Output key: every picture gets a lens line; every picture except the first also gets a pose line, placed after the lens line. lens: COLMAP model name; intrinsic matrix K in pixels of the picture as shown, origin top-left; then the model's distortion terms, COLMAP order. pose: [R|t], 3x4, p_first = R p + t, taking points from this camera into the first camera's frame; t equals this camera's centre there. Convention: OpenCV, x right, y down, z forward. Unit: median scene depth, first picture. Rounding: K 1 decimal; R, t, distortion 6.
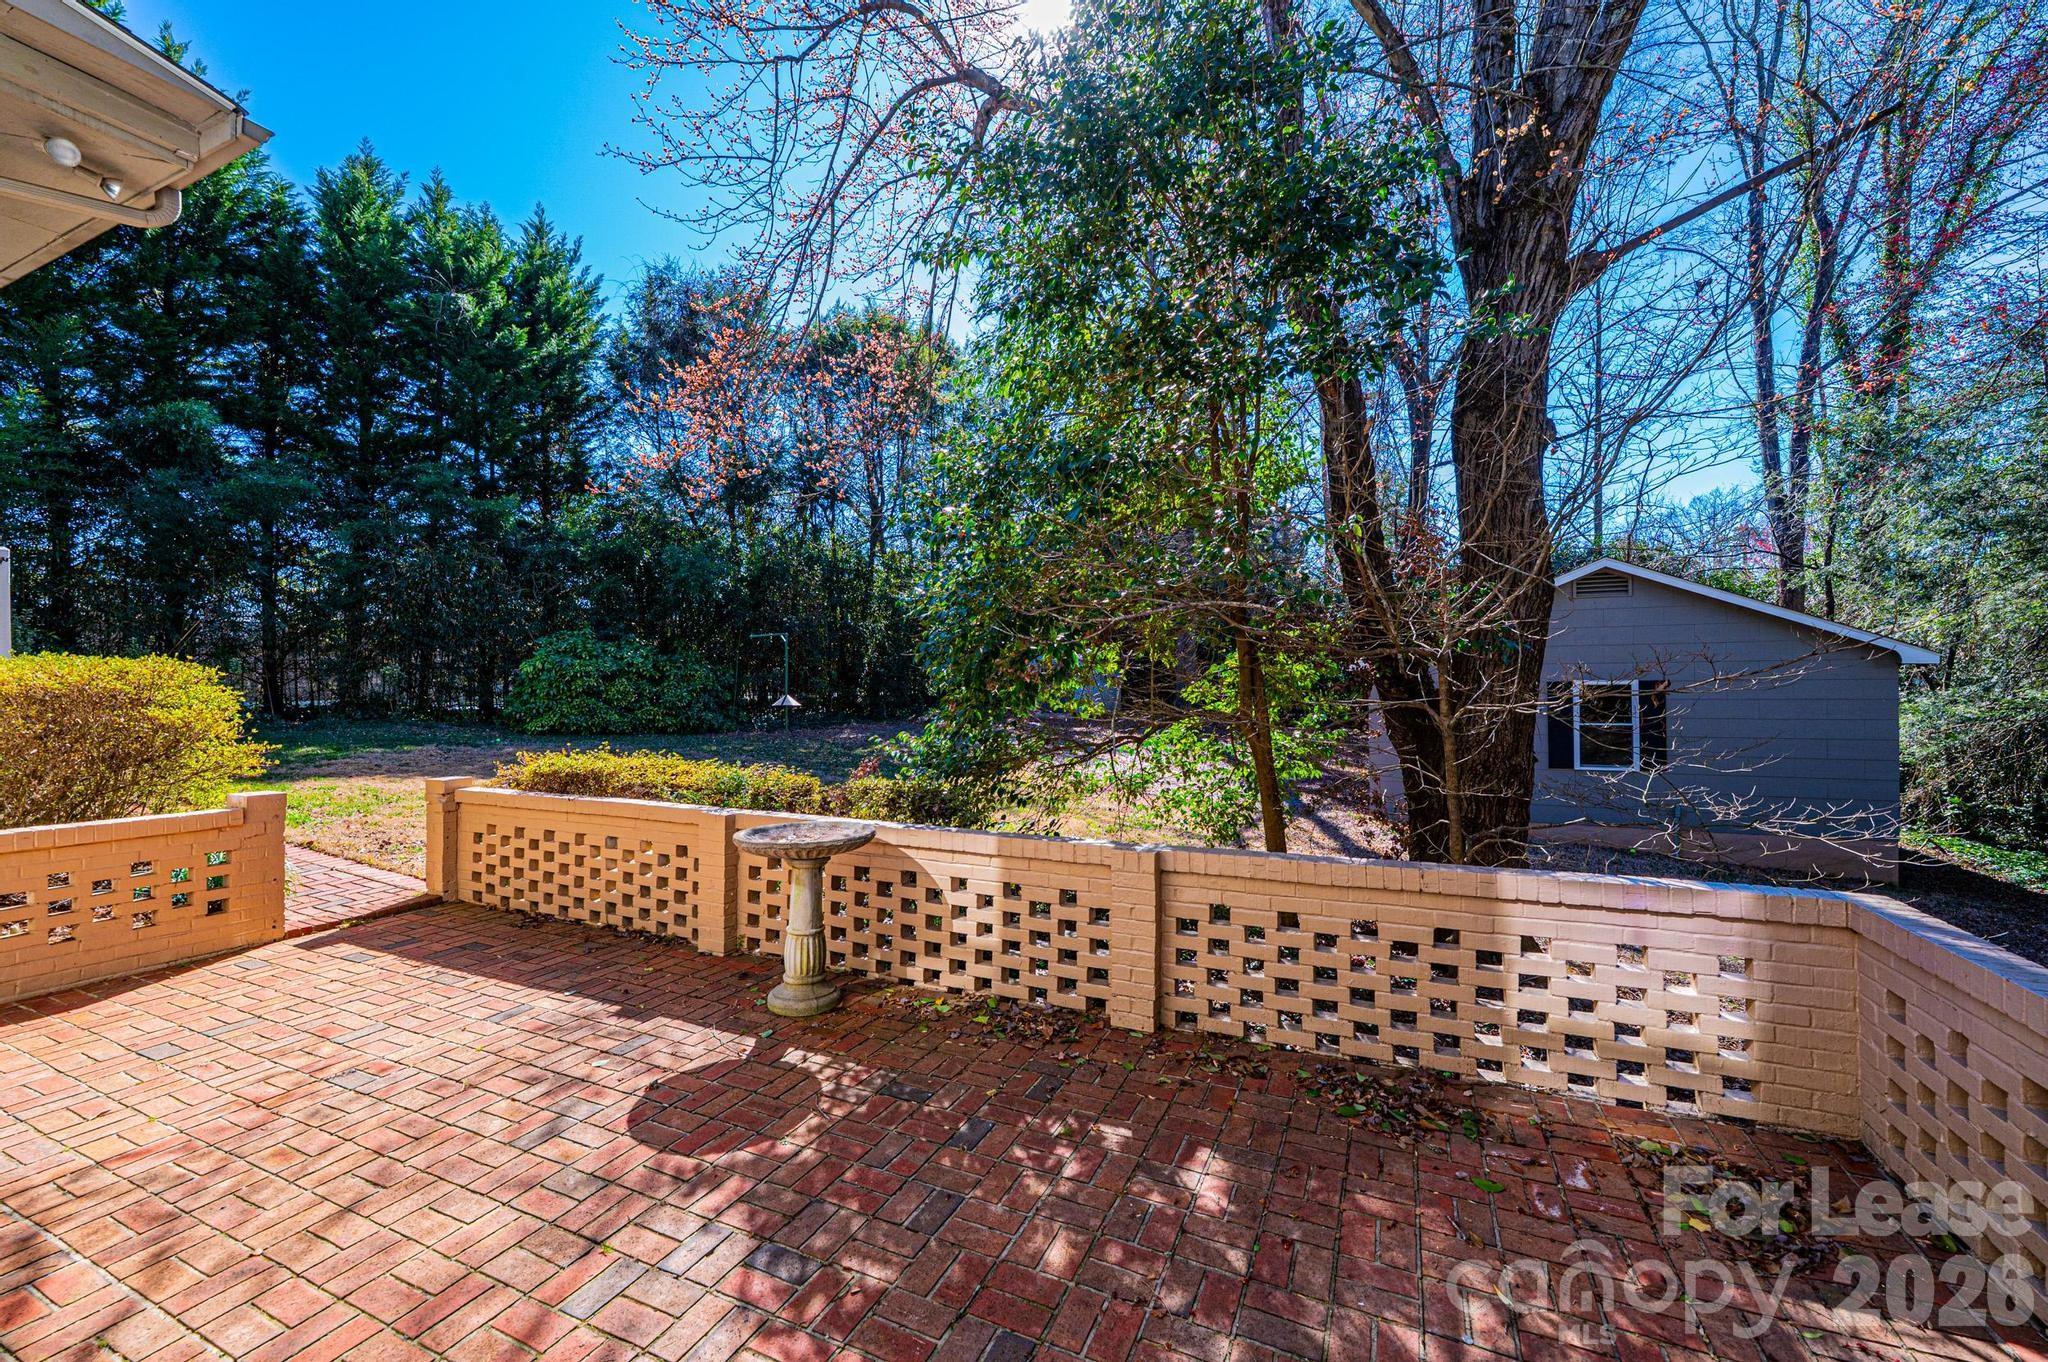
lens RADIAL K [[815.4, 0, 1025.4], [0, 815.4, 680.6], [0, 0, 1]] dist [-0.002321, -0.000180]
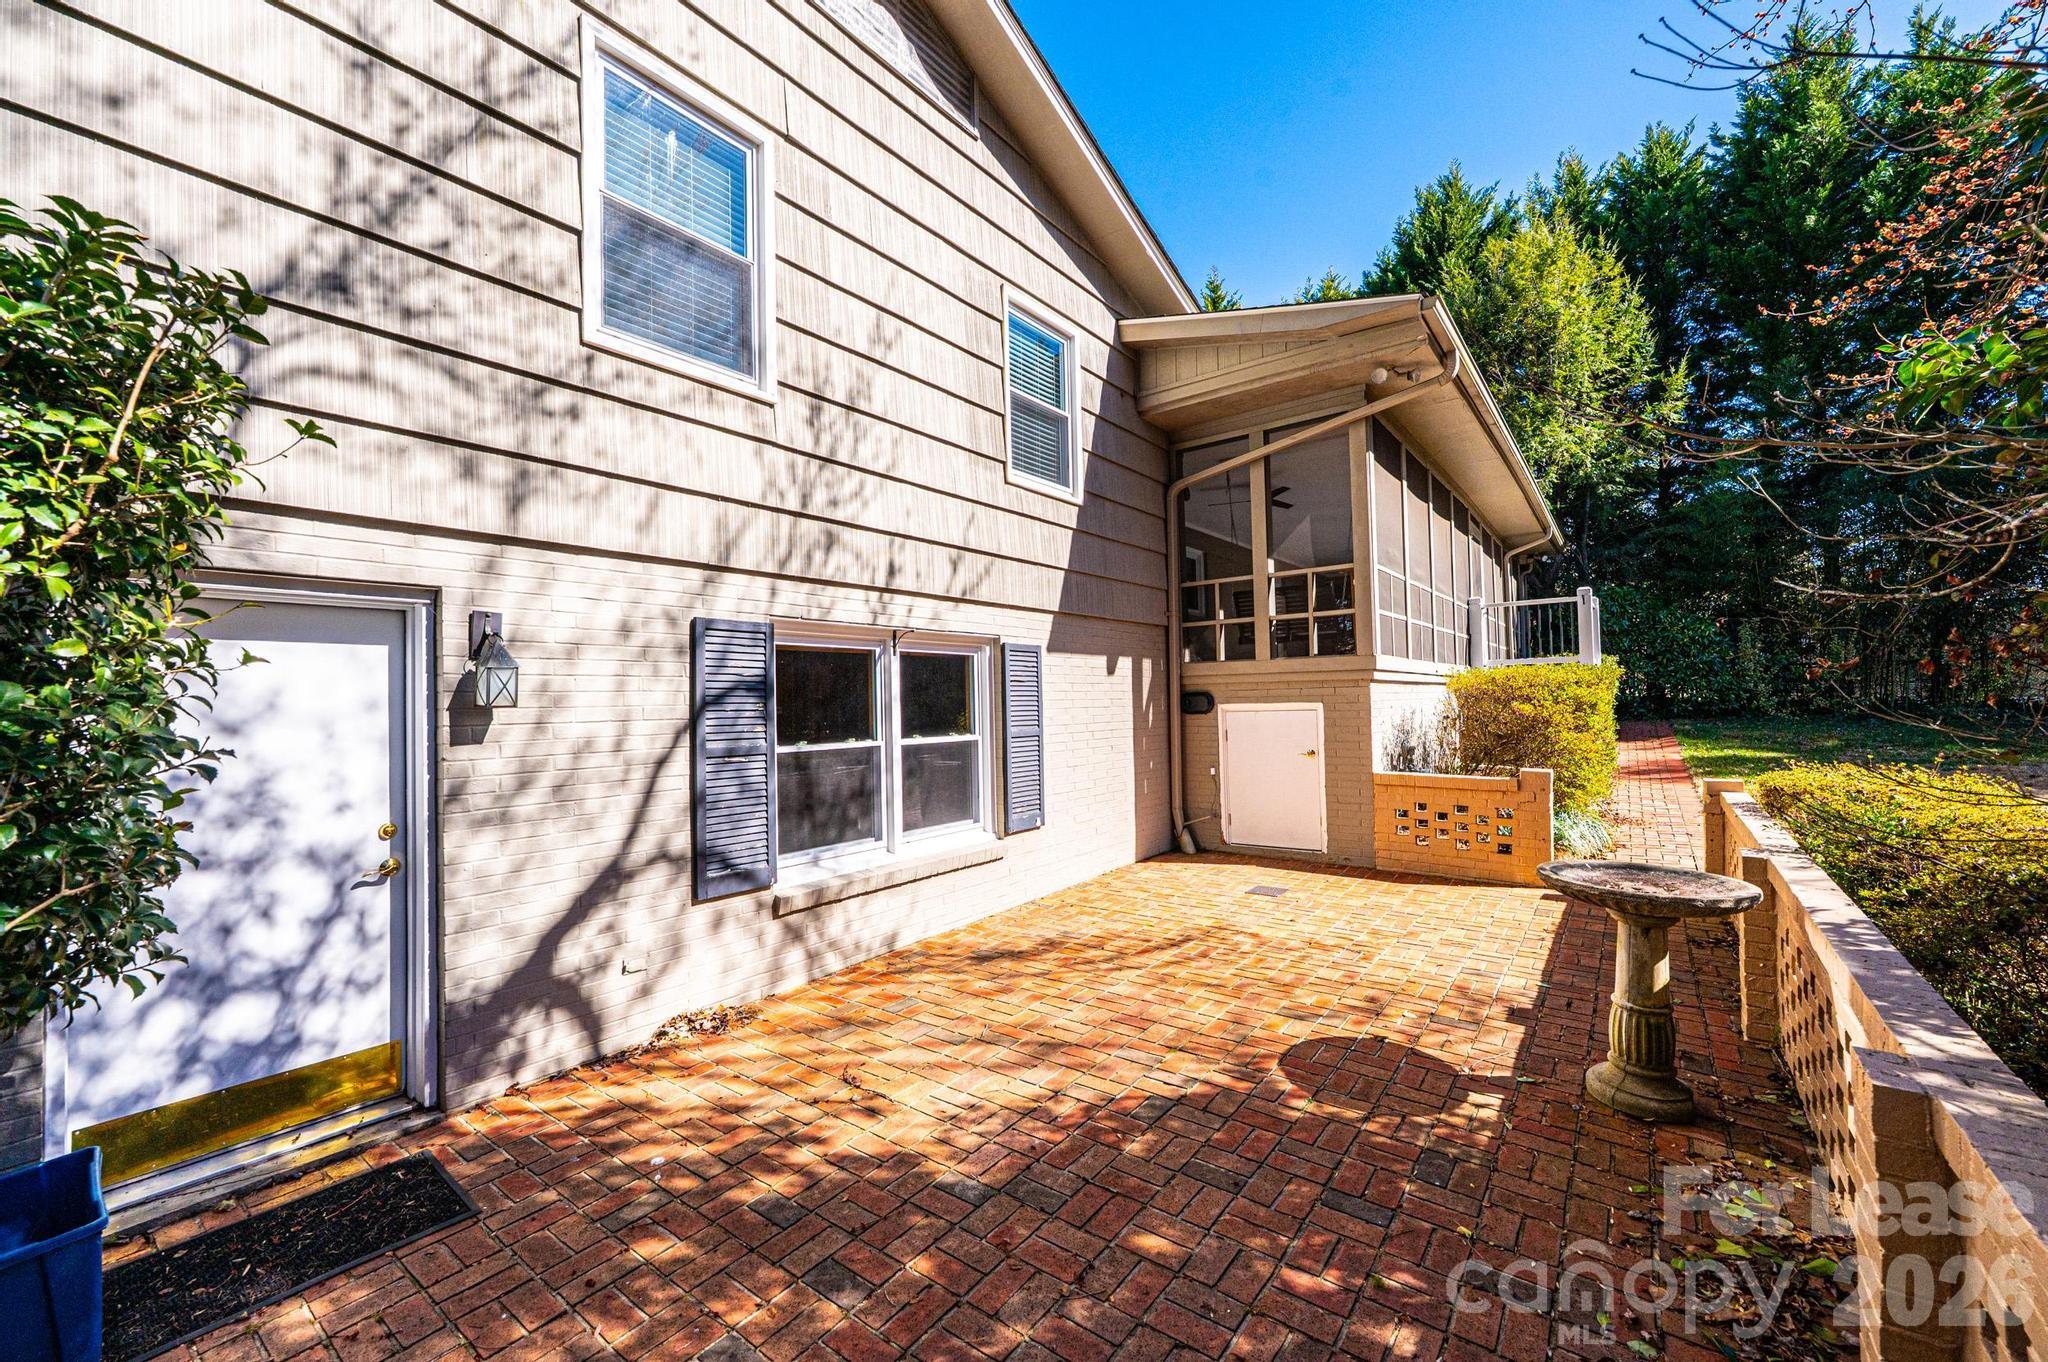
lens RADIAL K [[815.4, 0, 1026.2], [0, 815.4, 683.4], [0, 0, 1]] dist [-0.002321, -0.000180]
pose [[-0.221738, -0.007149, -0.975080, 0.813078], [0.022514, 0.999669, -0.012449, -0.002327], [0.974846, -0.024713, -0.221504, 0.812789]]
